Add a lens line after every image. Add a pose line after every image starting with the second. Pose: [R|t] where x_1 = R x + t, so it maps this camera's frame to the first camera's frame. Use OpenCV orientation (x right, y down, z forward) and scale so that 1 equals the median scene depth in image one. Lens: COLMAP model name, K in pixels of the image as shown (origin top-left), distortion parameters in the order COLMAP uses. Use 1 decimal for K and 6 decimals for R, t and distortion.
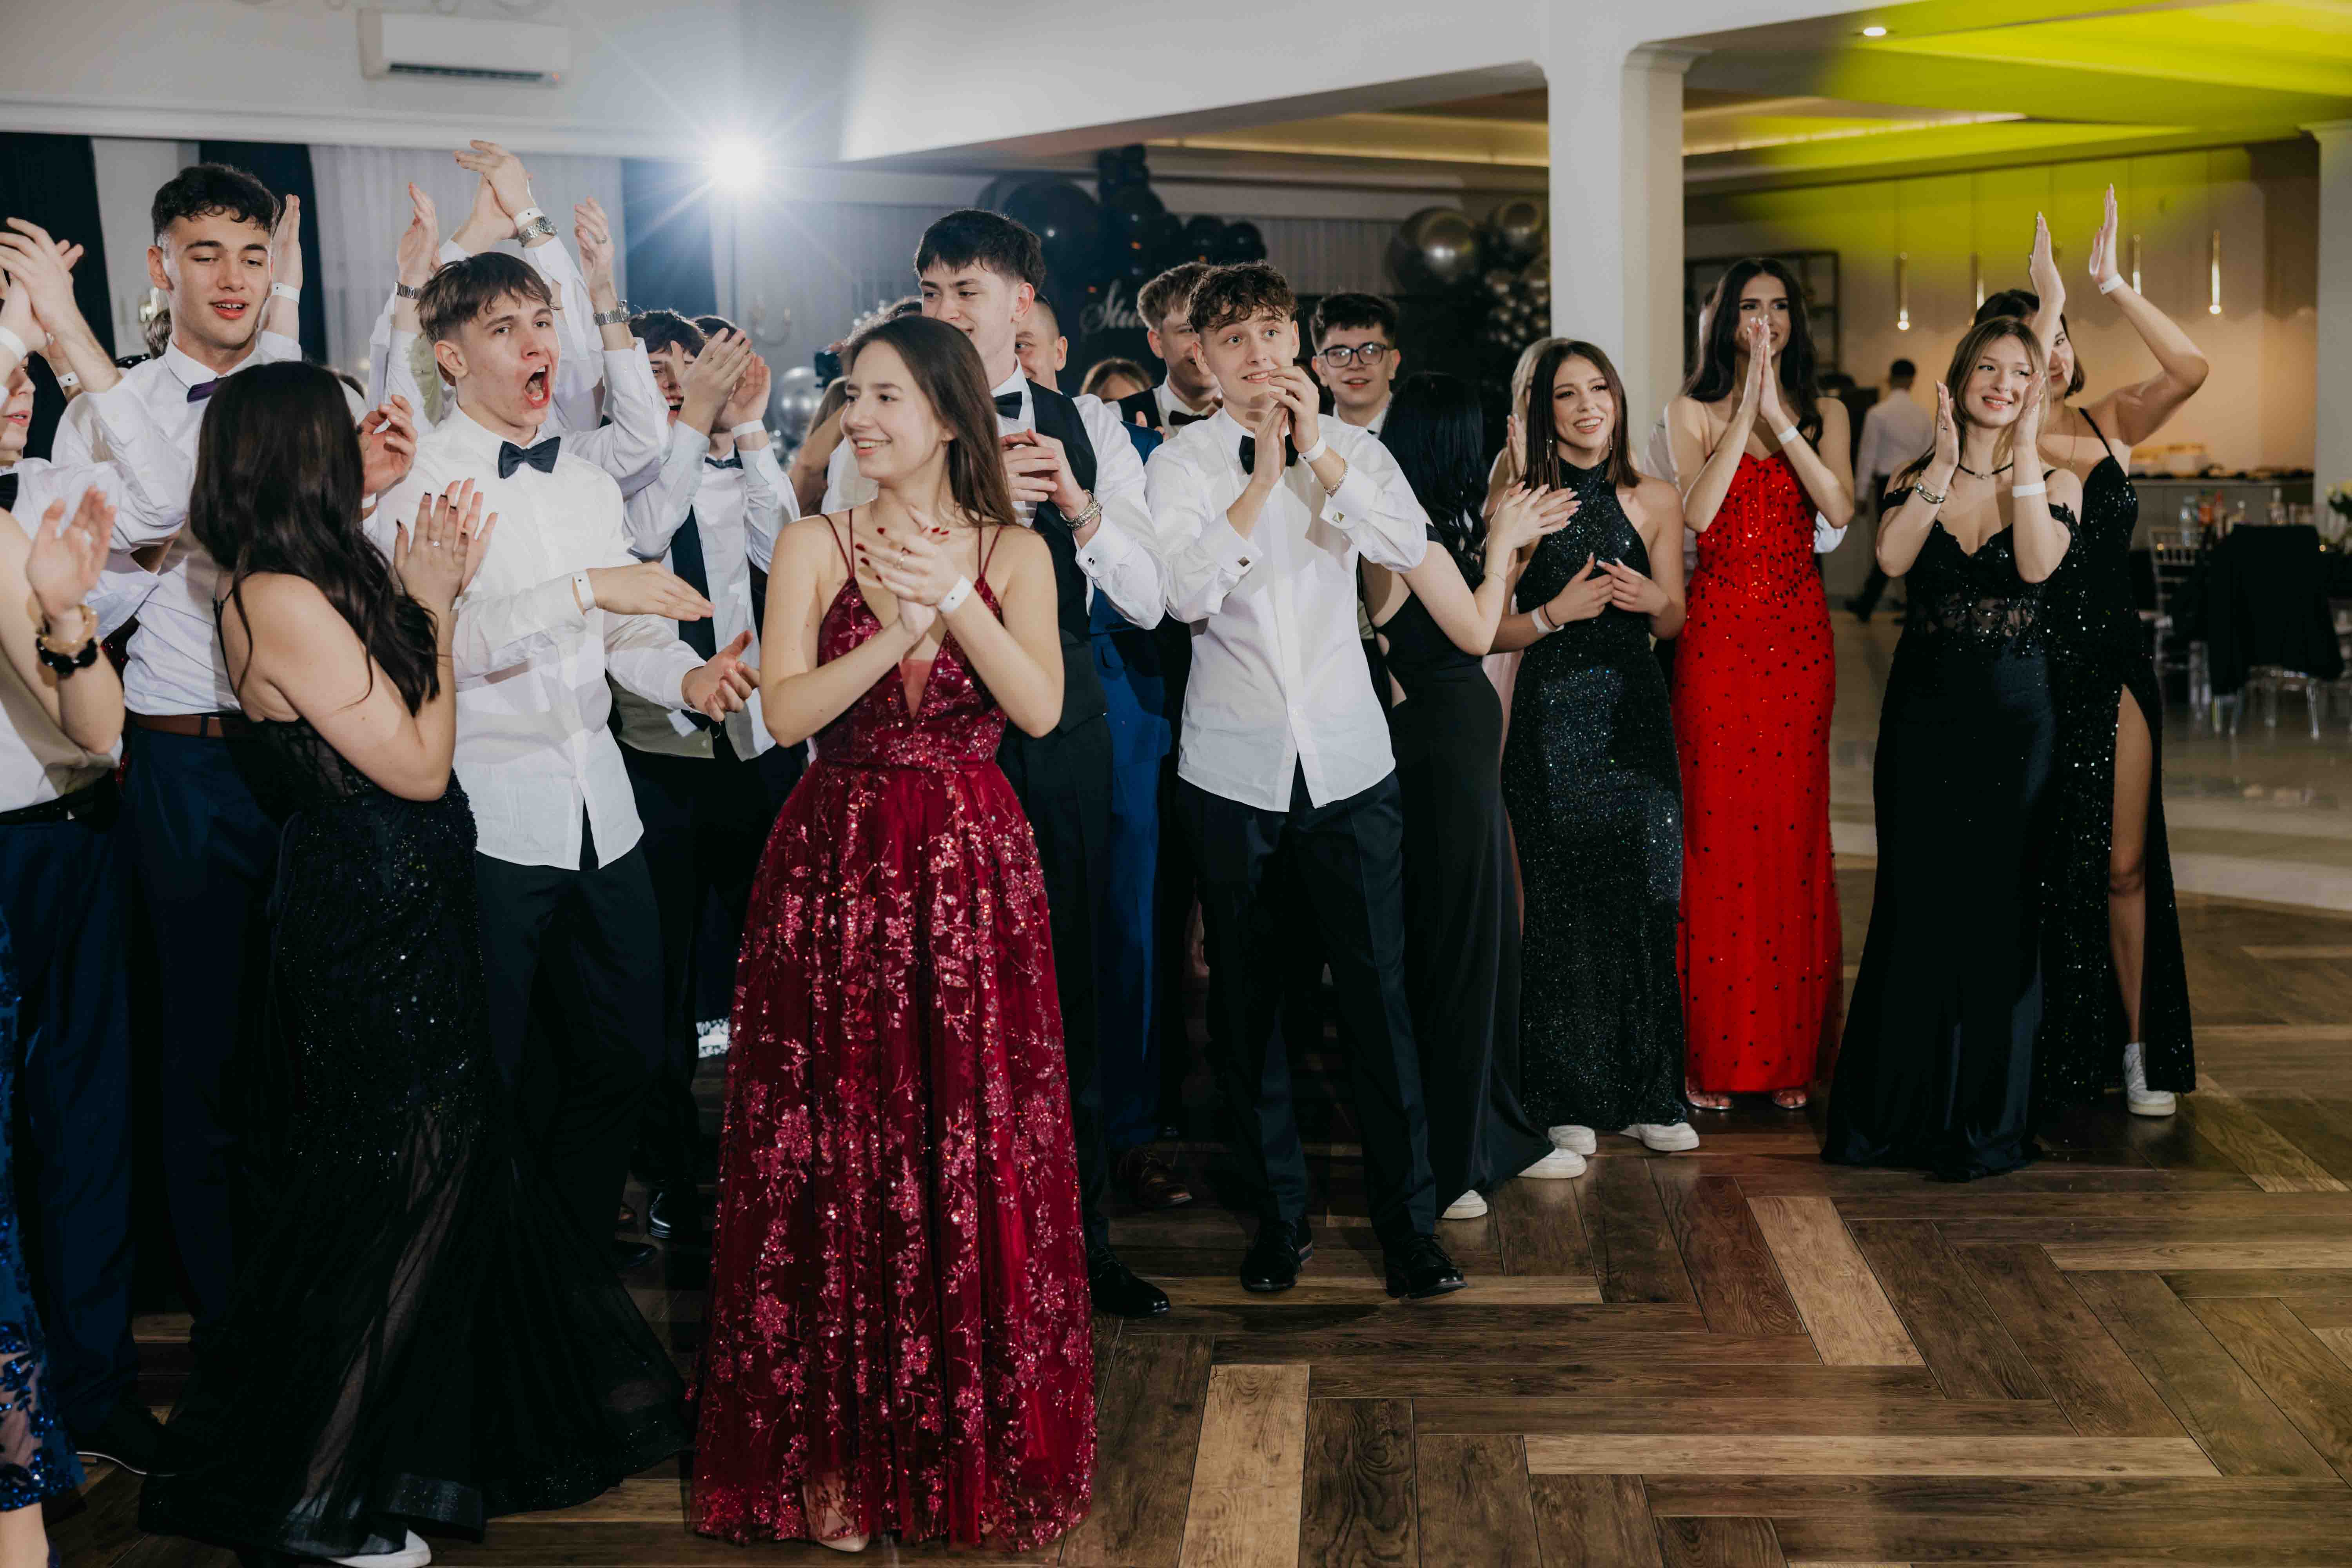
lens RADIAL K [[3073.1, 0, 1176.9], [0, 3073.1, 787.6], [0, 0, 1]] dist [0.004112, 0.000000]
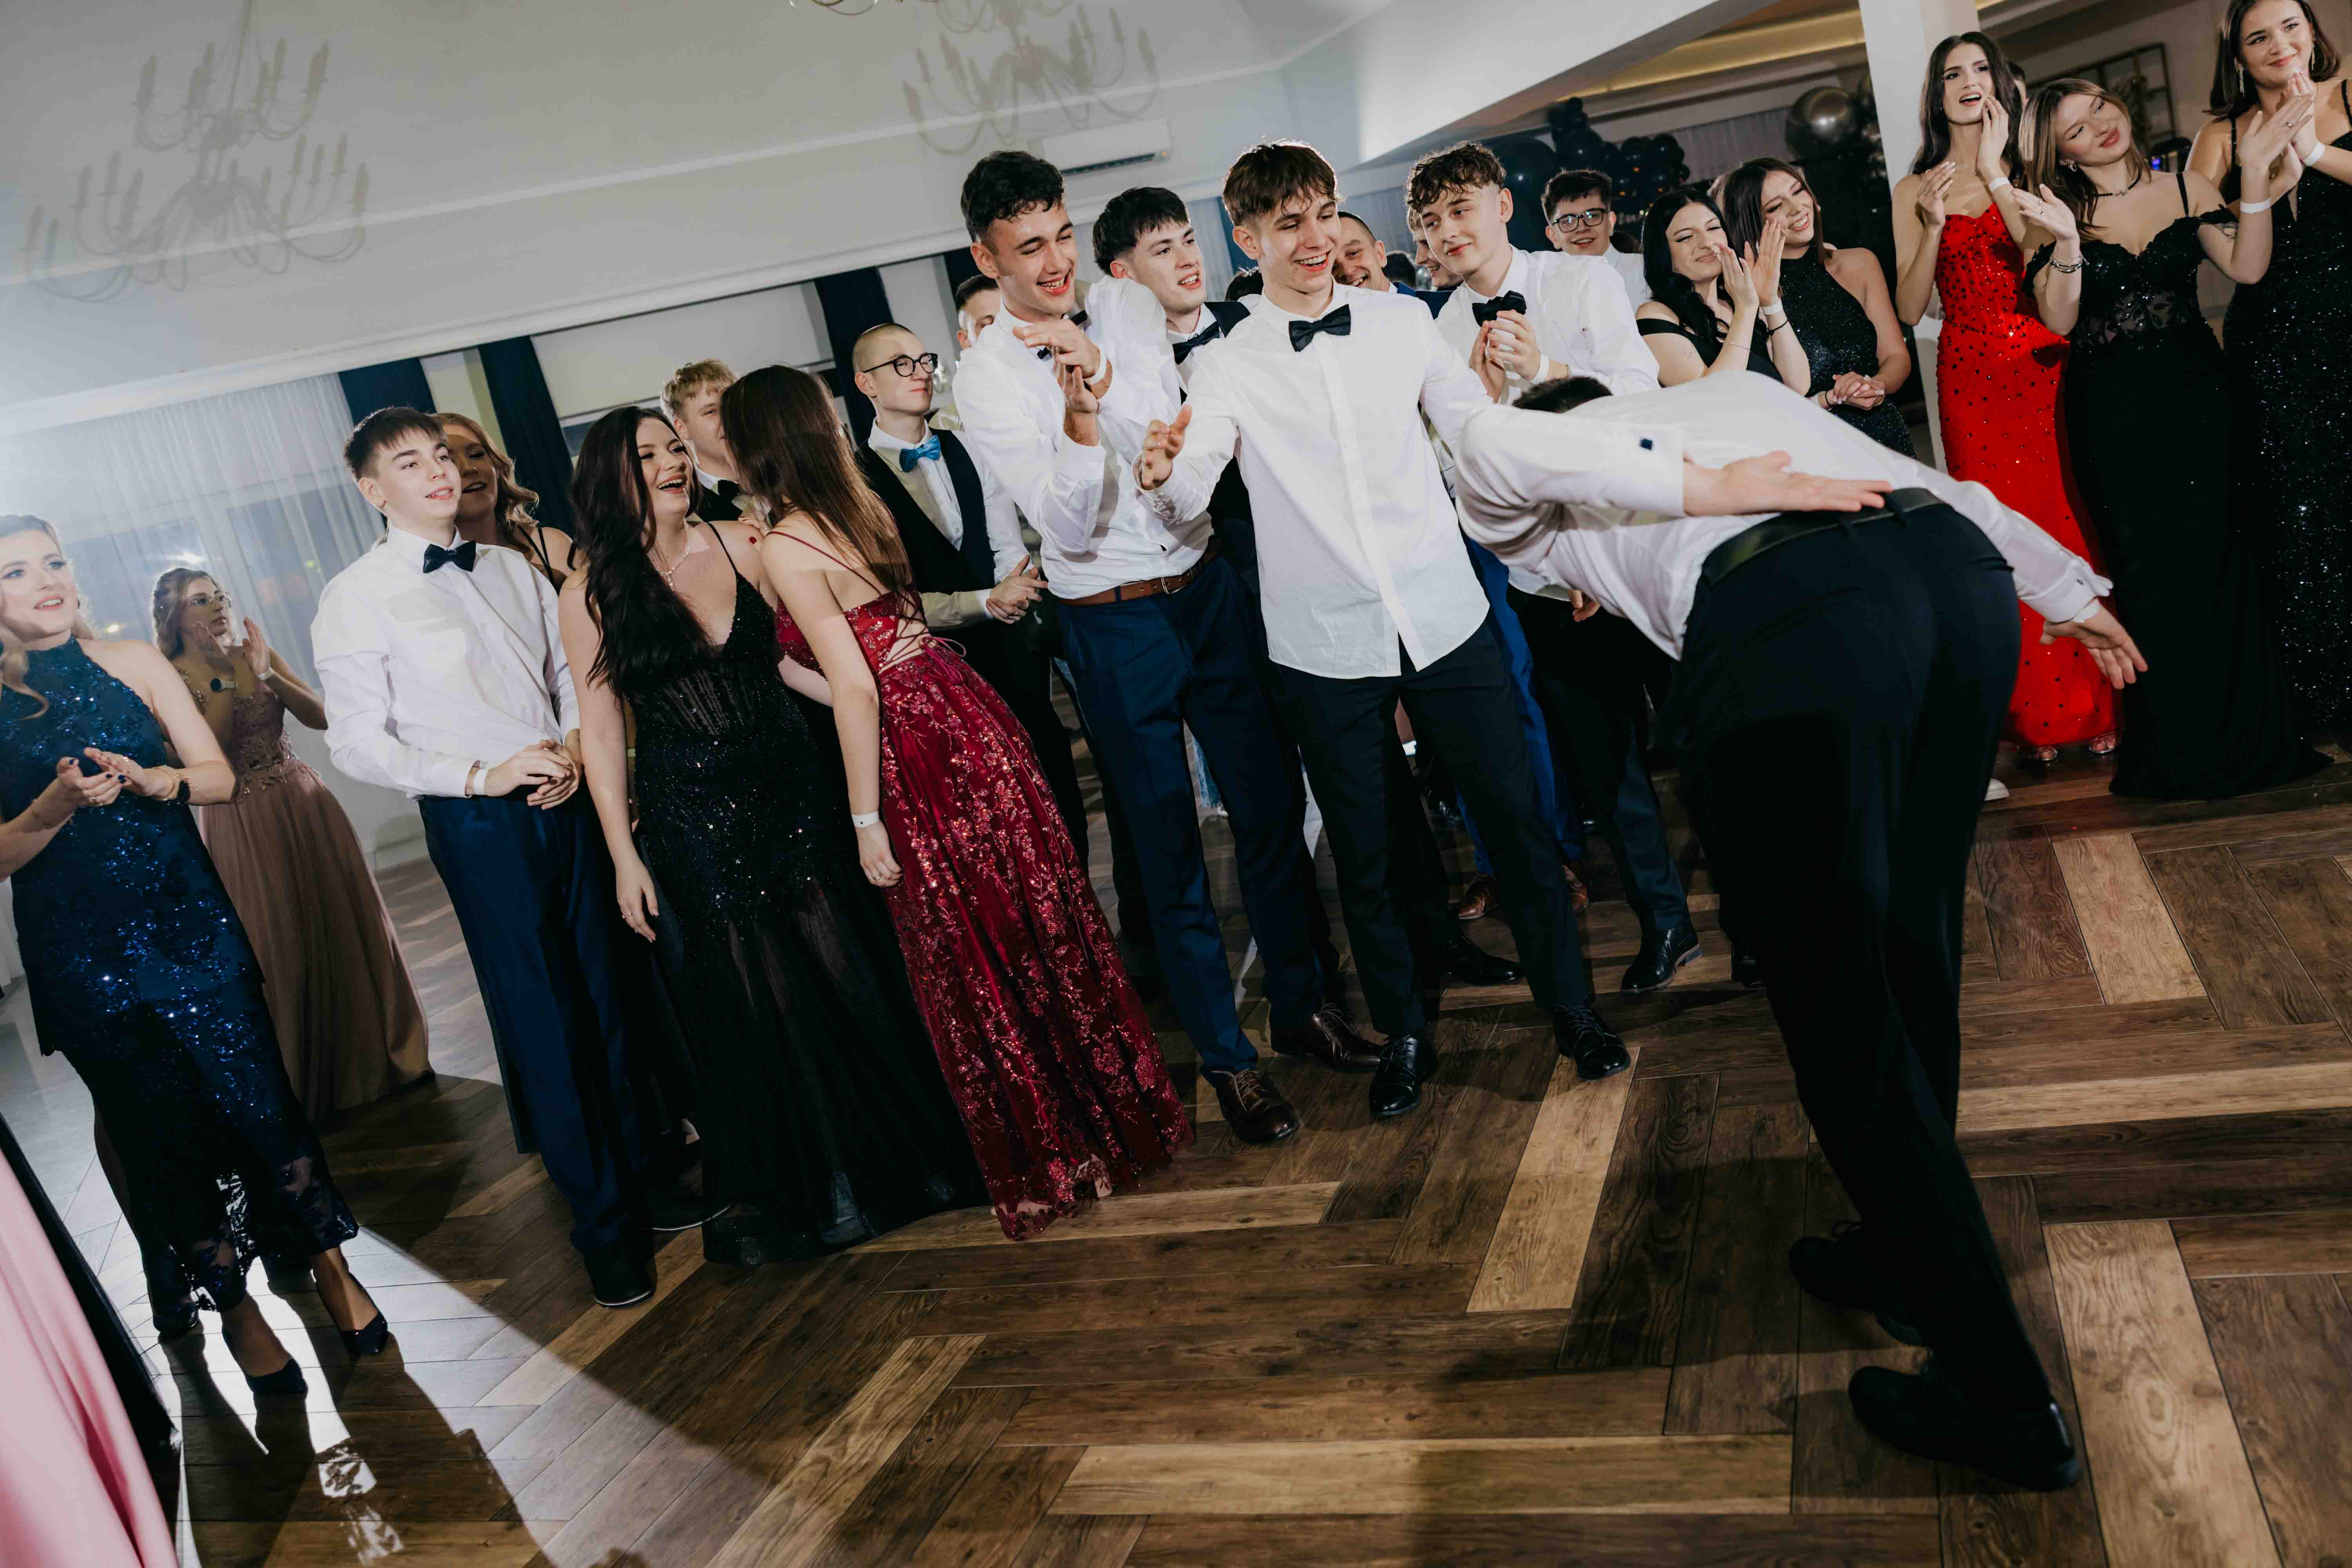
lens RADIAL K [[1889.3, 0, 1173.6], [0, 1889.3, 776.3], [0, 0, 1]] dist [0.005602, 0.000007]
pose [[0.934081, -0.143837, -0.326808, 0.129367], [0.175398, 0.982071, 0.069086, 0.000131], [0.311011, -0.121853, 0.942562, 0.255937]]
